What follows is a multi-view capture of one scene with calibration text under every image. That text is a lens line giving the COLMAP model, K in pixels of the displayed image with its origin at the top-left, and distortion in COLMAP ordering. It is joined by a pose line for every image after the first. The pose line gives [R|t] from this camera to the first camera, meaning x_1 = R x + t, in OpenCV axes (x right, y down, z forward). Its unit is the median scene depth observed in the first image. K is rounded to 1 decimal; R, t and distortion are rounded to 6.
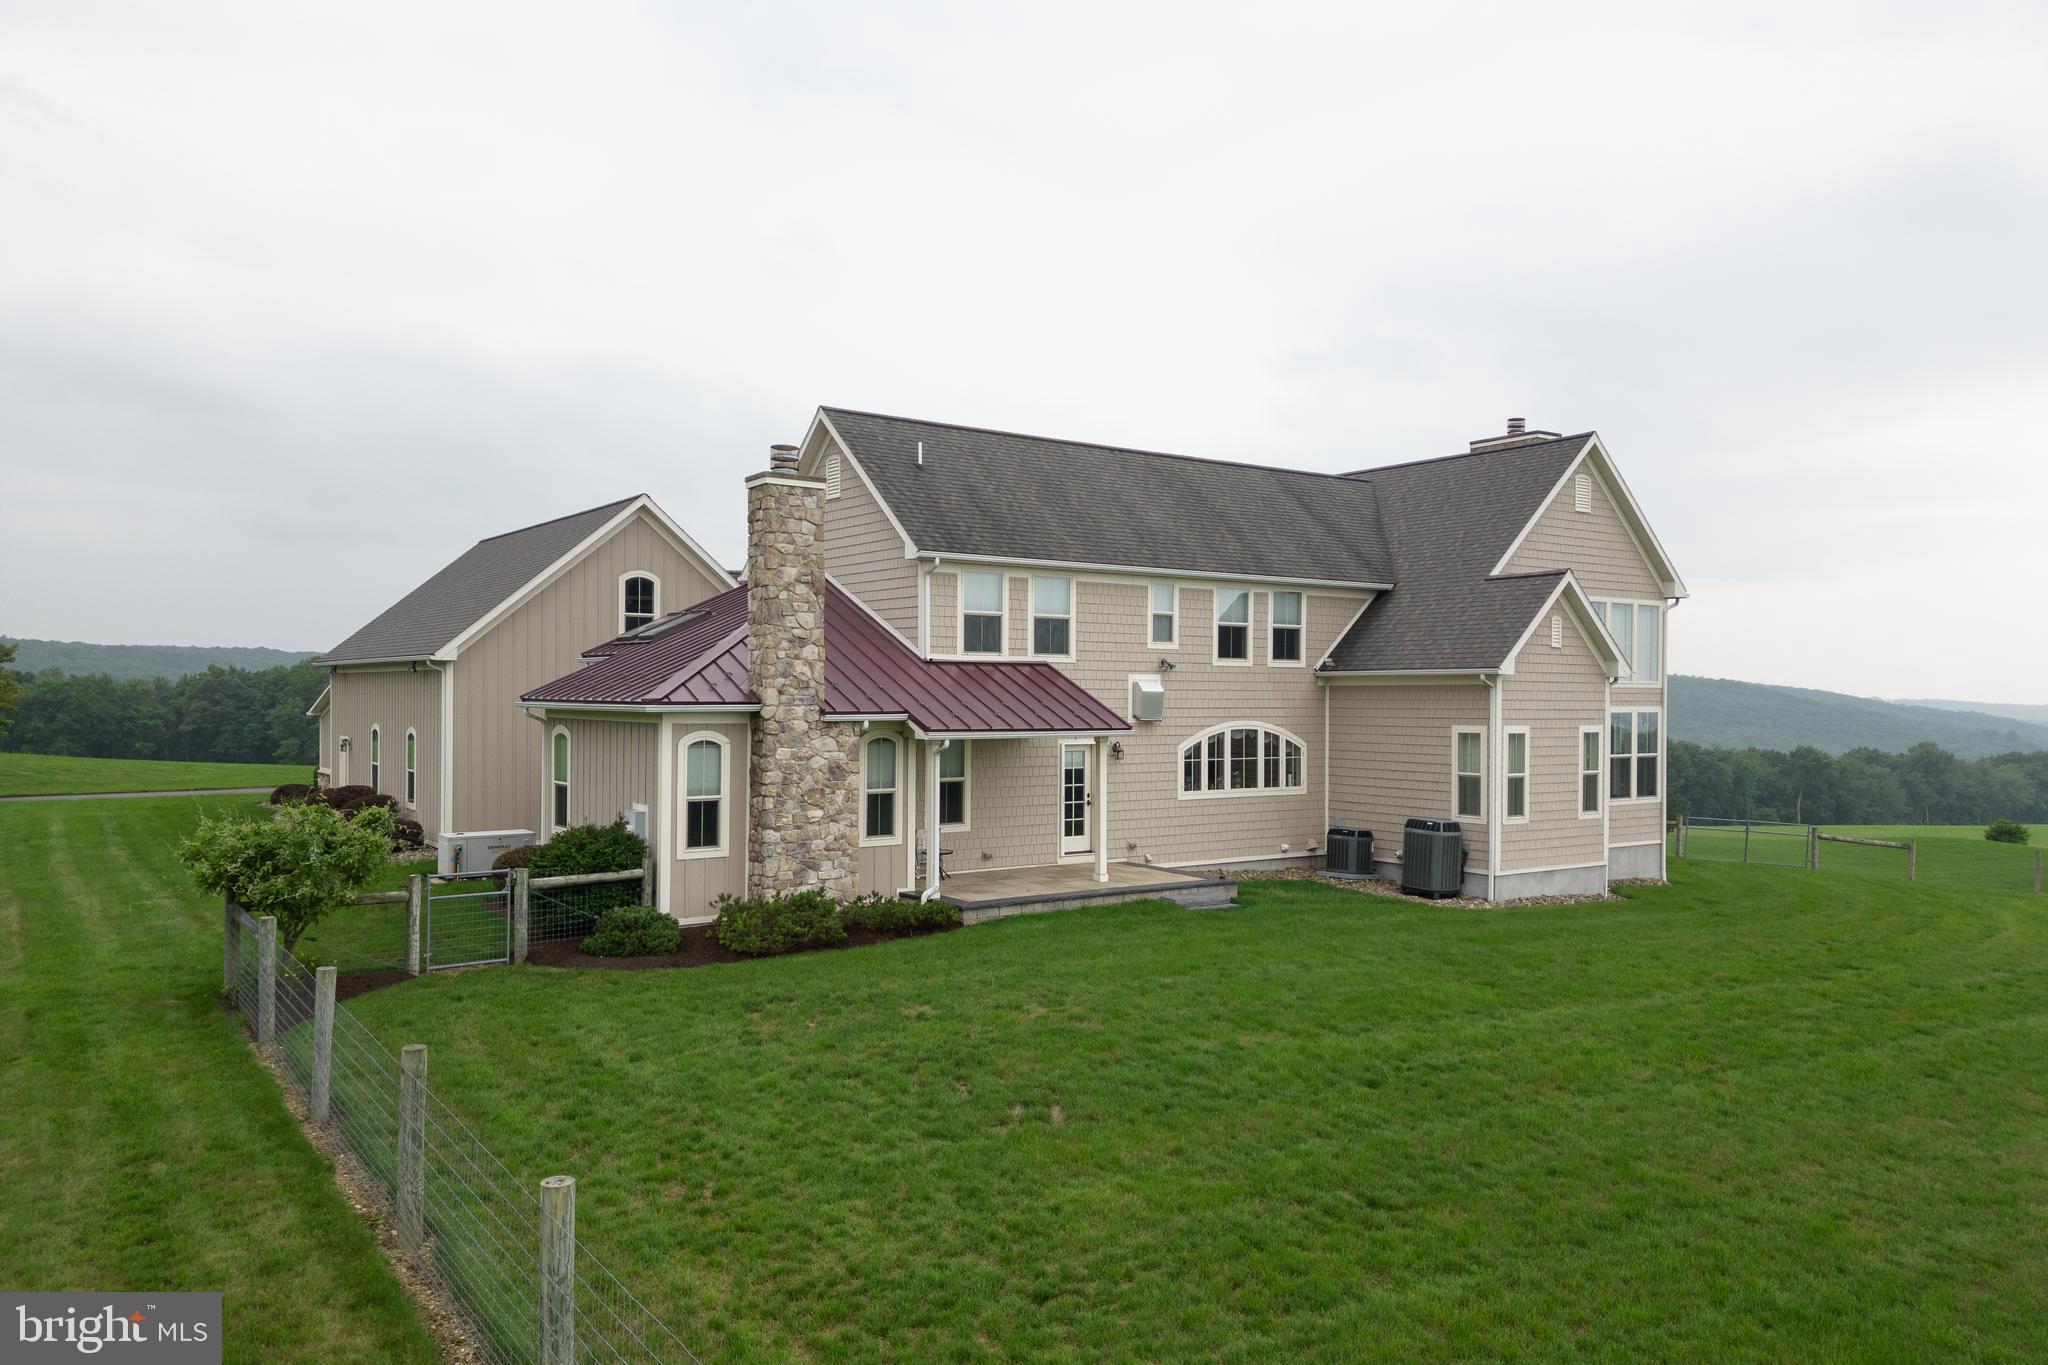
lens RADIAL K [[1441.6, 0, 1024.0], [0, 1441.6, 682.5], [0, 0, 1]] dist [0.062819, -0.001245]
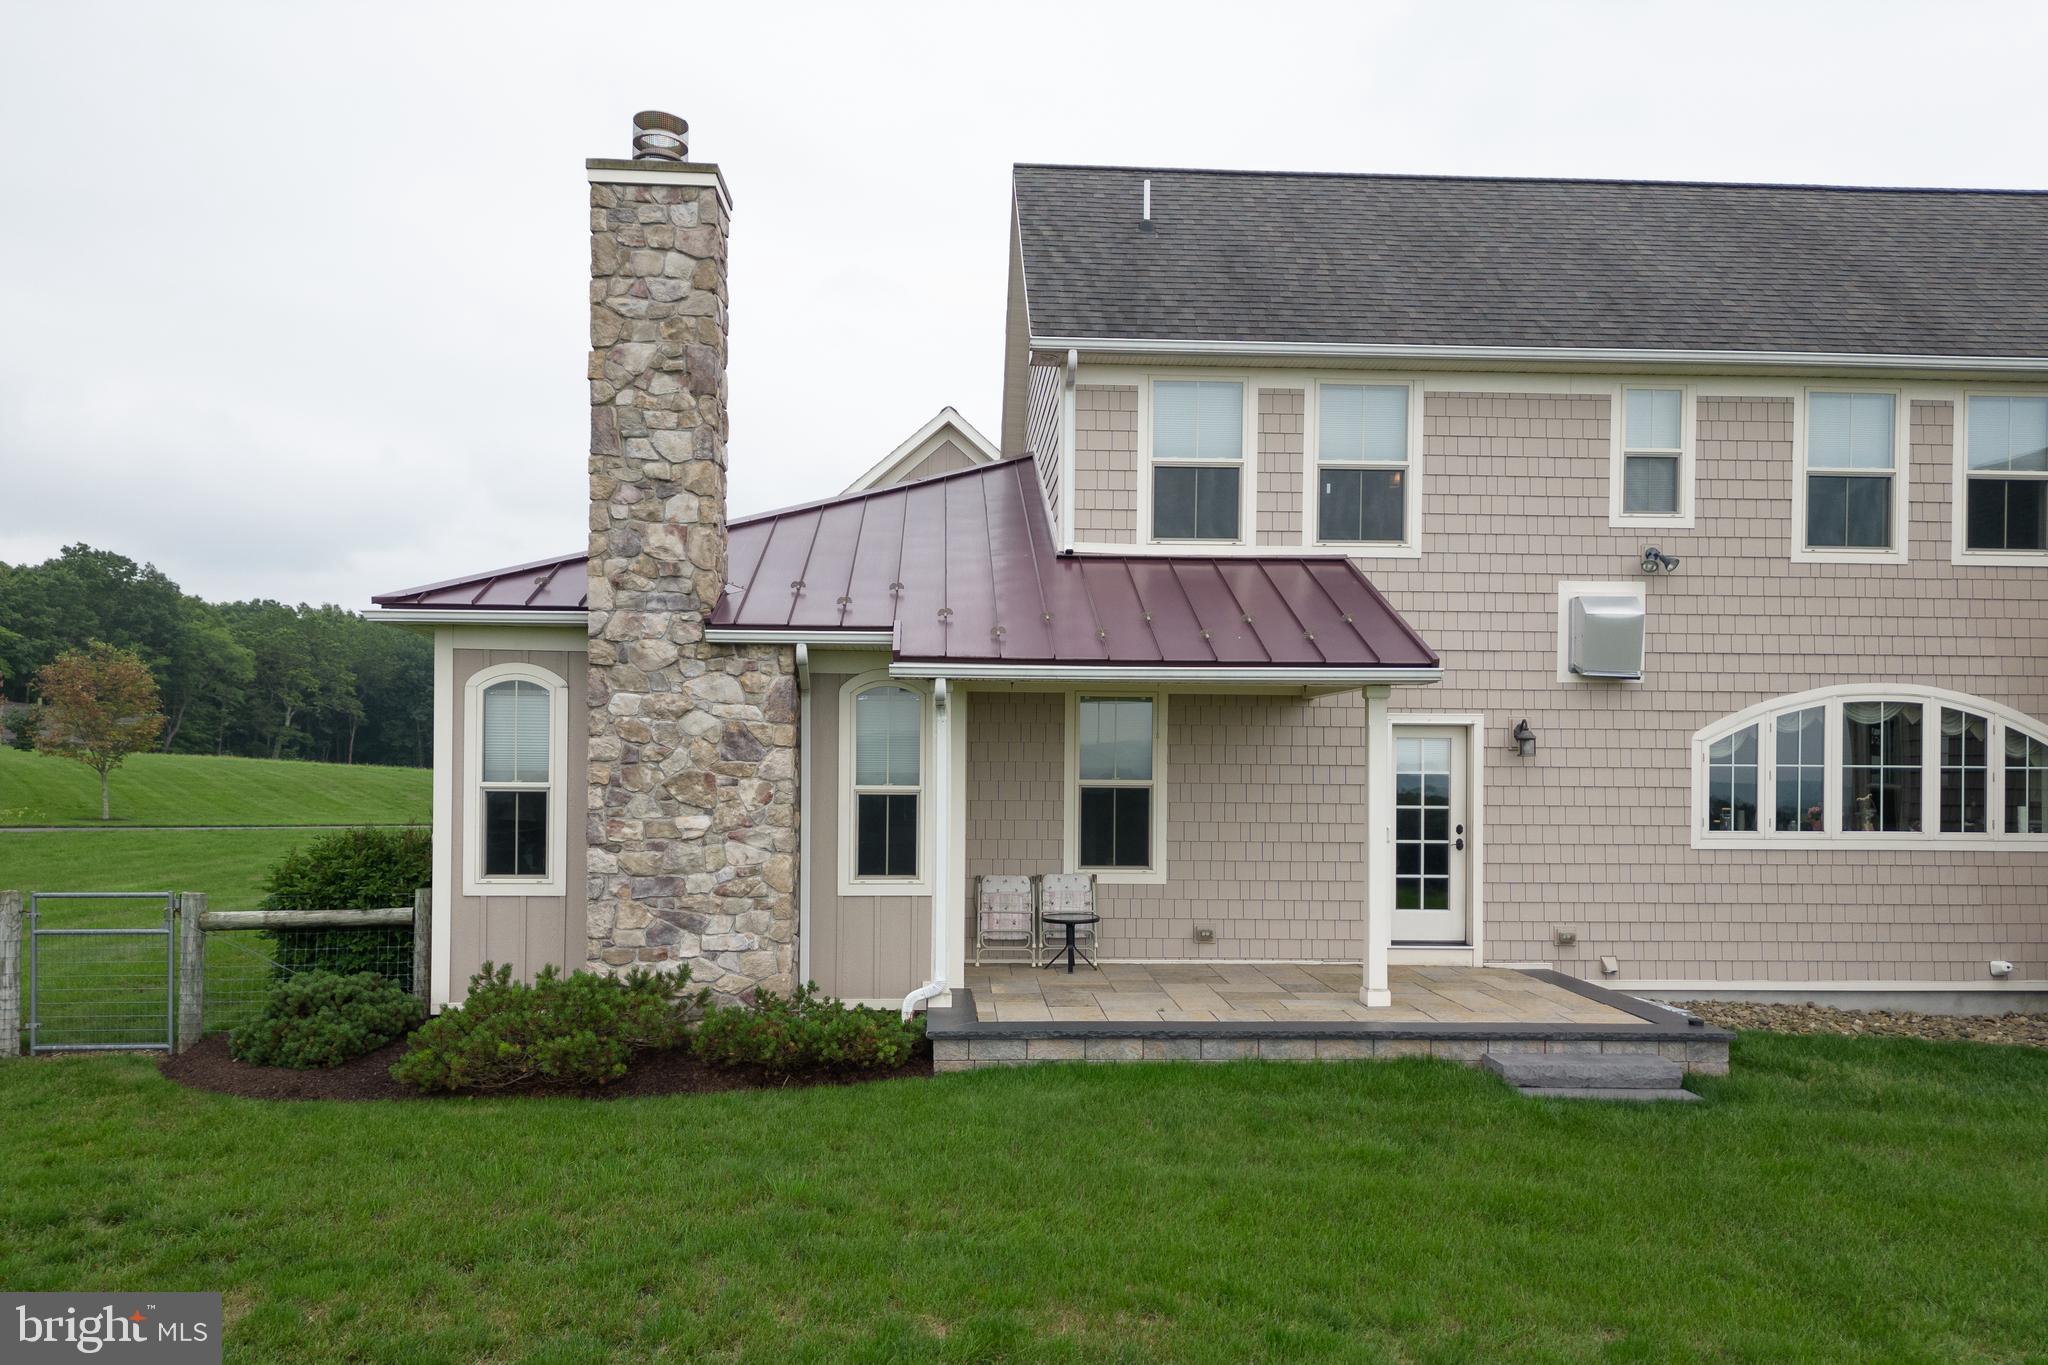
lens RADIAL K [[1439.5, 0, 993.7], [0, 1439.5, 769.4], [0, 0, 1]] dist [0.062018, -0.068692]
pose [[0.842811, 0.003193, -0.538200, 0.179125], [0.000044, 0.999982, 0.006000, 0.055520], [0.538210, -0.005081, 0.842796, 0.502989]]
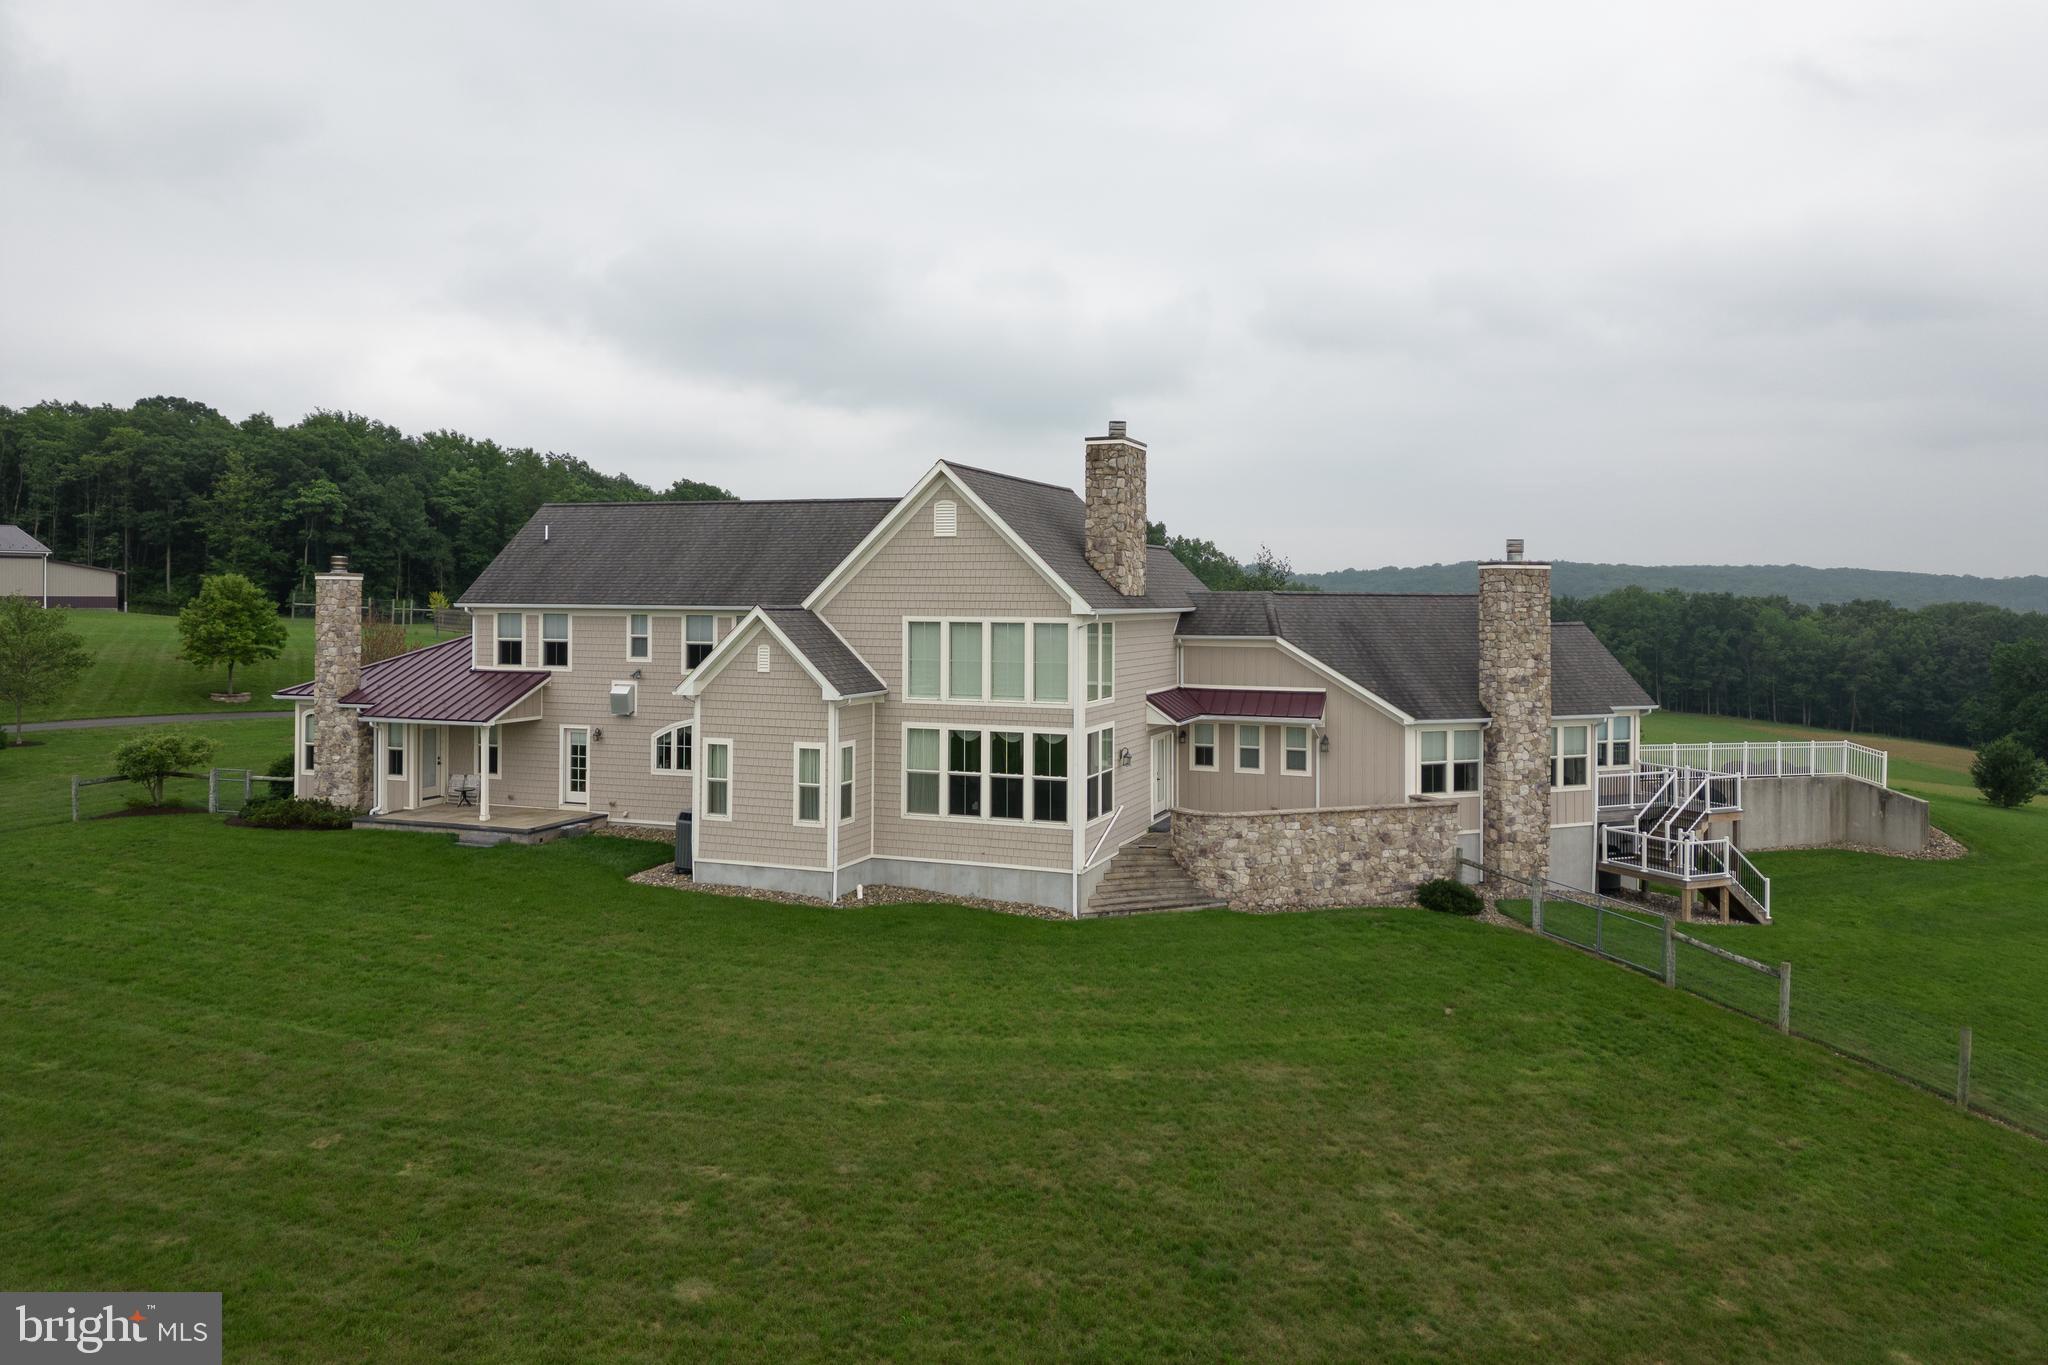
lens RADIAL K [[1448.9, 0, 1026.8], [0, 1448.9, 580.1], [0, 0, 1]] dist [0.002234, -0.000755]
pose [[0.563357, -0.013824, -0.826098, 1.499152], [0.005097, 0.999899, -0.013257, -0.084333], [0.826198, 0.003257, 0.563371, 0.554924]]
